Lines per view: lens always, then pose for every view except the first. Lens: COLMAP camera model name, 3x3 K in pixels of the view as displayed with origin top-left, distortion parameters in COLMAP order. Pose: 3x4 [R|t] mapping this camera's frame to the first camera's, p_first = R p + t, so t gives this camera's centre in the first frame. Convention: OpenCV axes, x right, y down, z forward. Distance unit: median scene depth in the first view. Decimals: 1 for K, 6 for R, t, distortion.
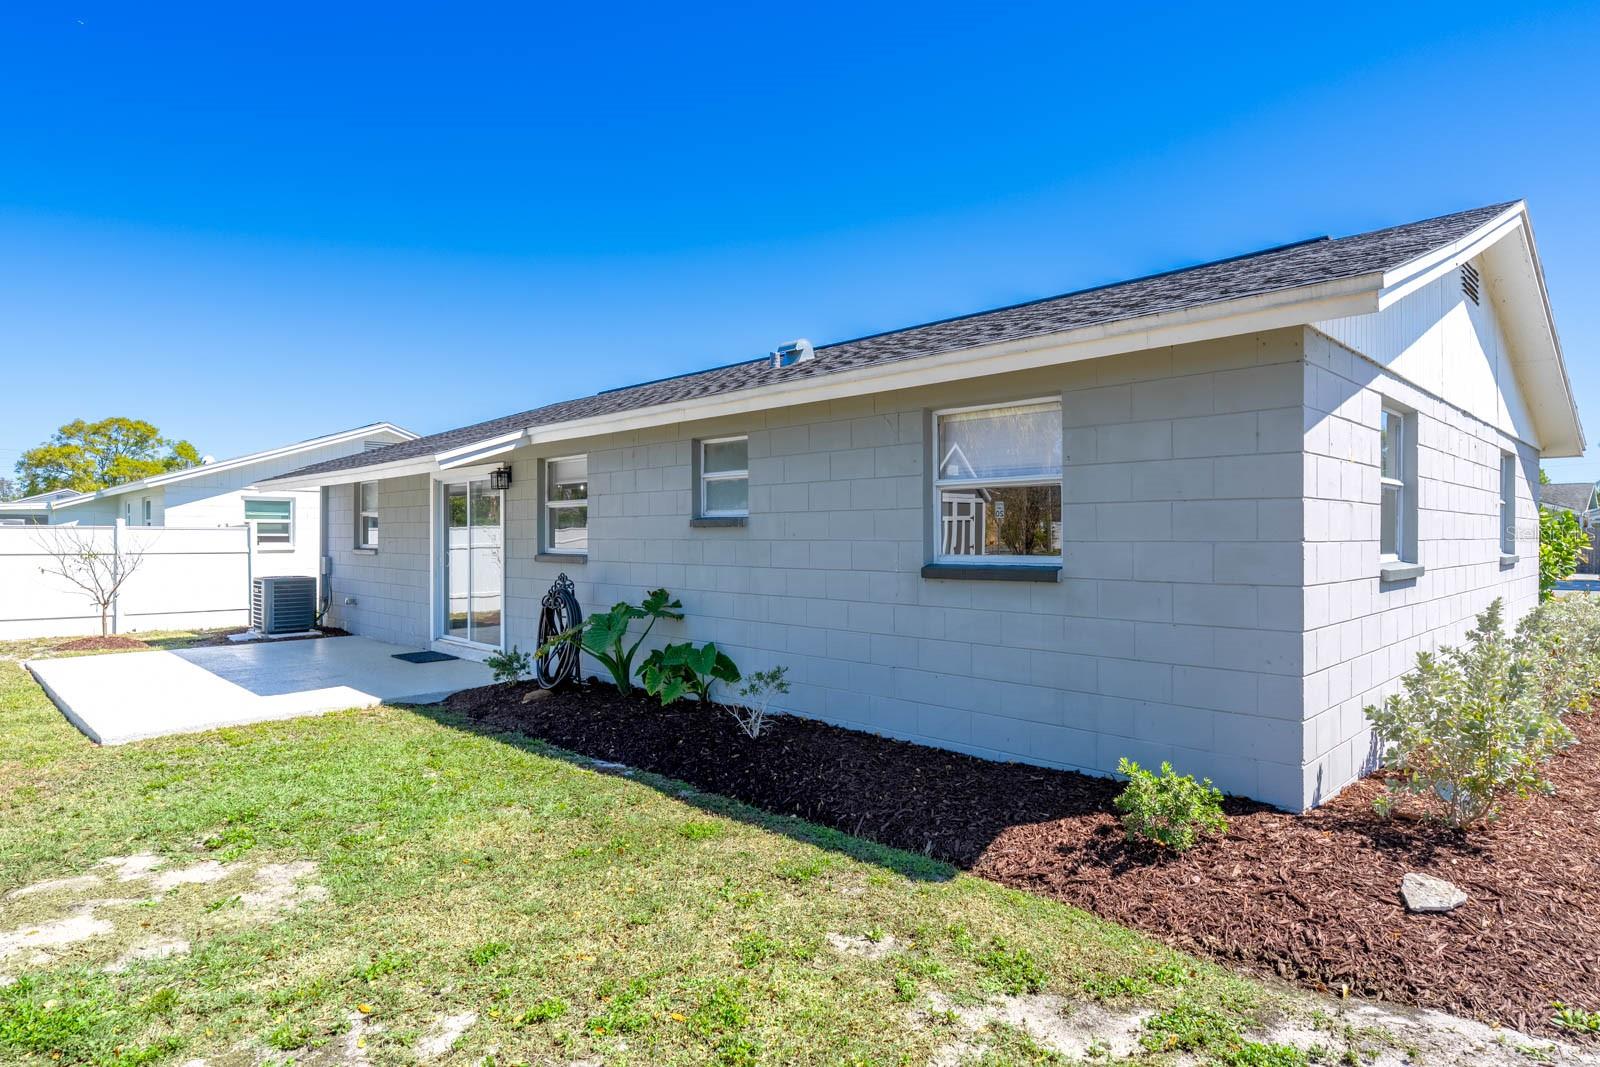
lens RADIAL K [[880.0, 0, 800.0], [0, 880.0, 533.5], [0, 0, 1]] dist [0.003362, 0.000324]
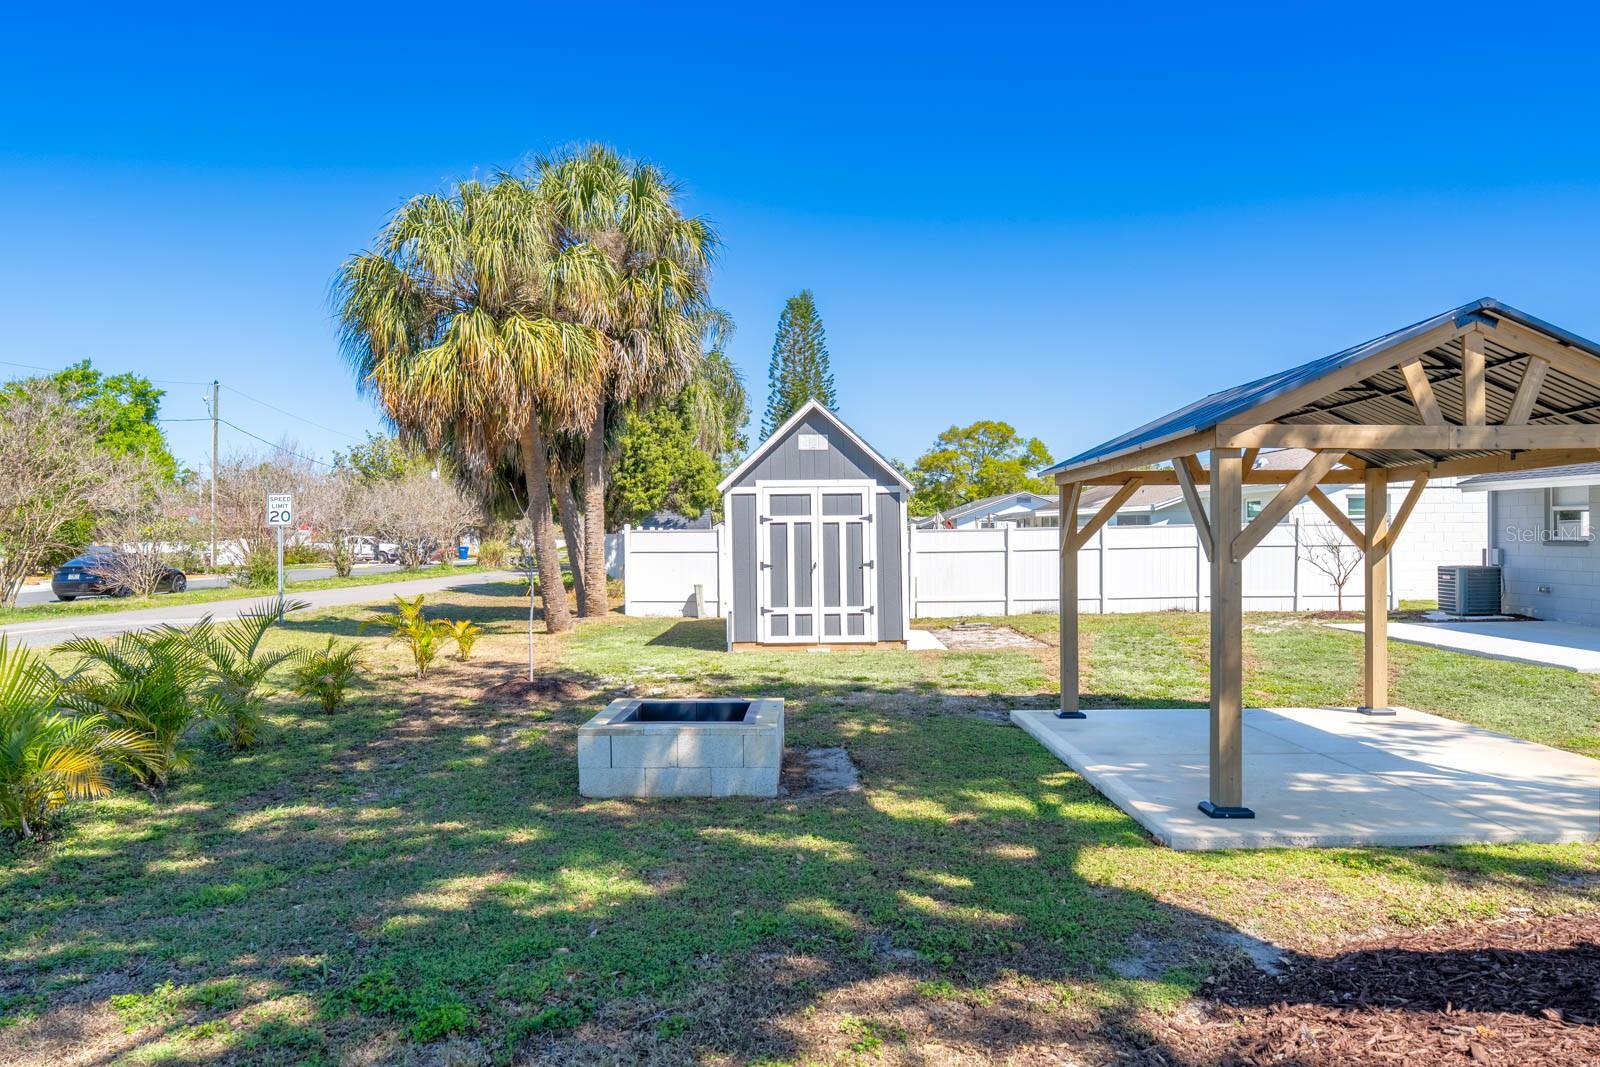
lens RADIAL K [[1079.6, 0, 801.6], [0, 1079.6, 539.3], [0, 0, 1]] dist [-0.004374, 0.002578]
pose [[0.710227, -0.004616, -0.703957, -0.257671], [0.011815, 0.999916, 0.005364, -0.003161], [0.703873, -0.012127, 0.710222, -0.670708]]
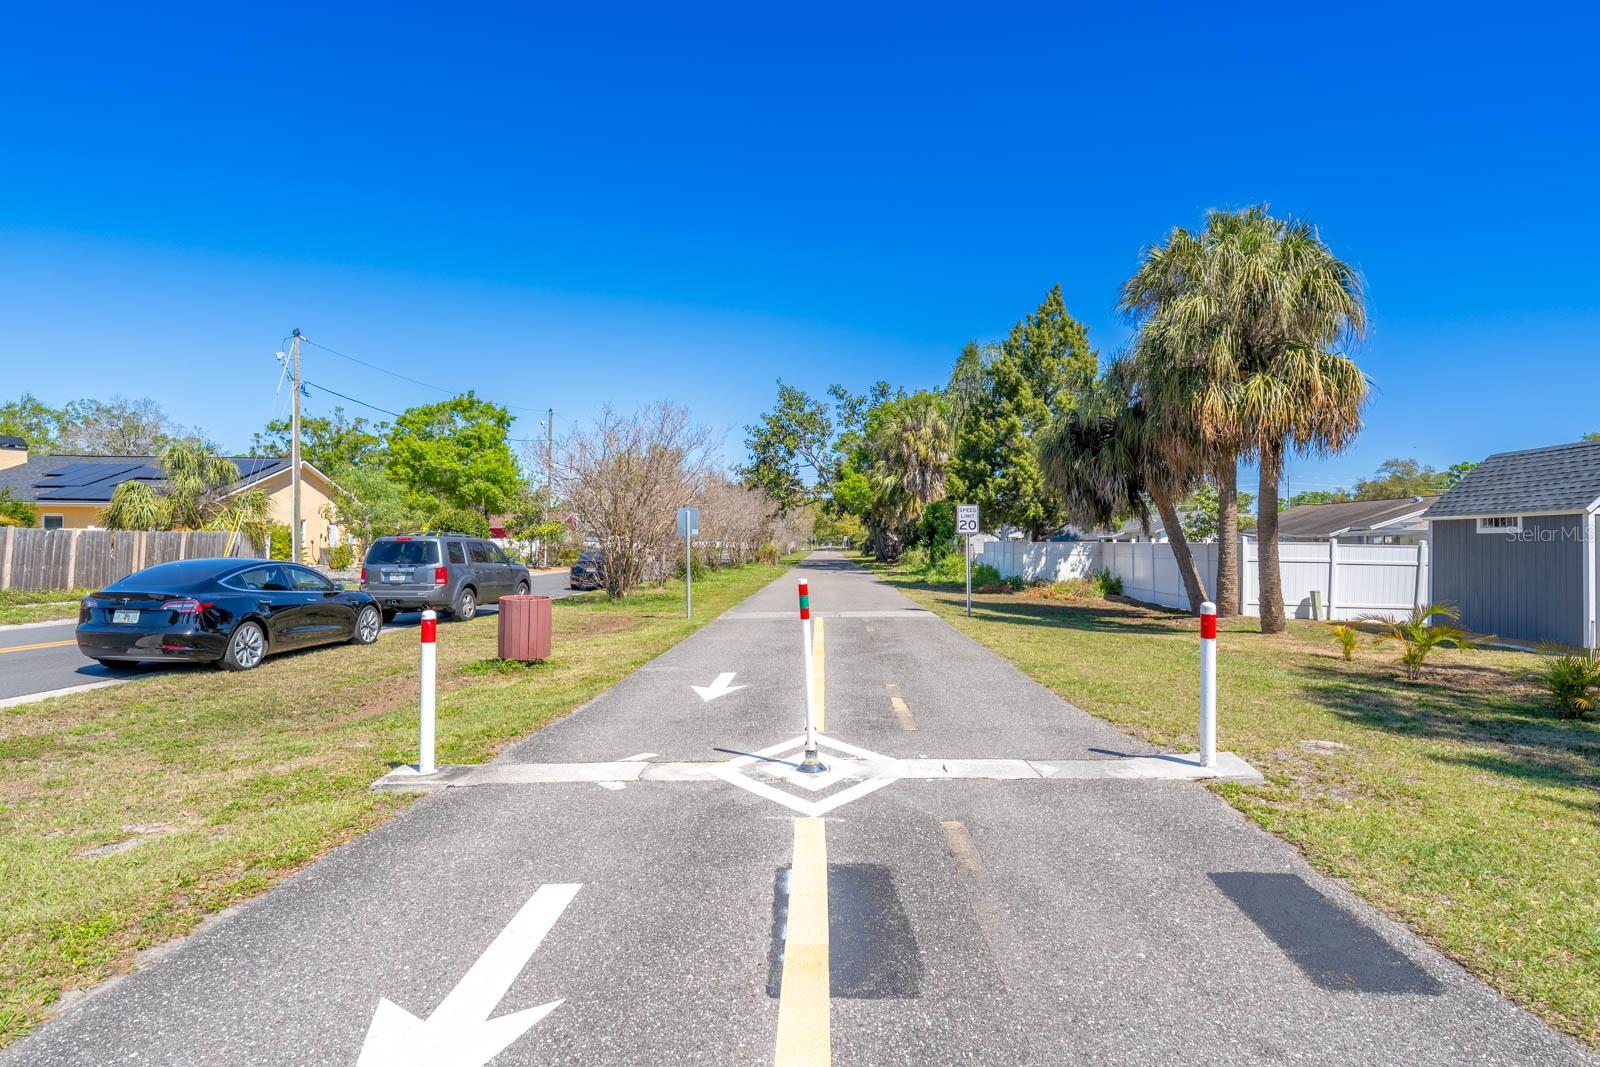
lens RADIAL K [[880.0, 0, 800.0], [0, 880.0, 533.5], [0, 0, 1]] dist [0.003362, 0.000324]
pose [[0.679198, -0.001101, -0.733954, -1.110310], [-0.006009, 0.999957, -0.007060, -0.011313], [0.733931, 0.009205, 0.679162, -1.384516]]
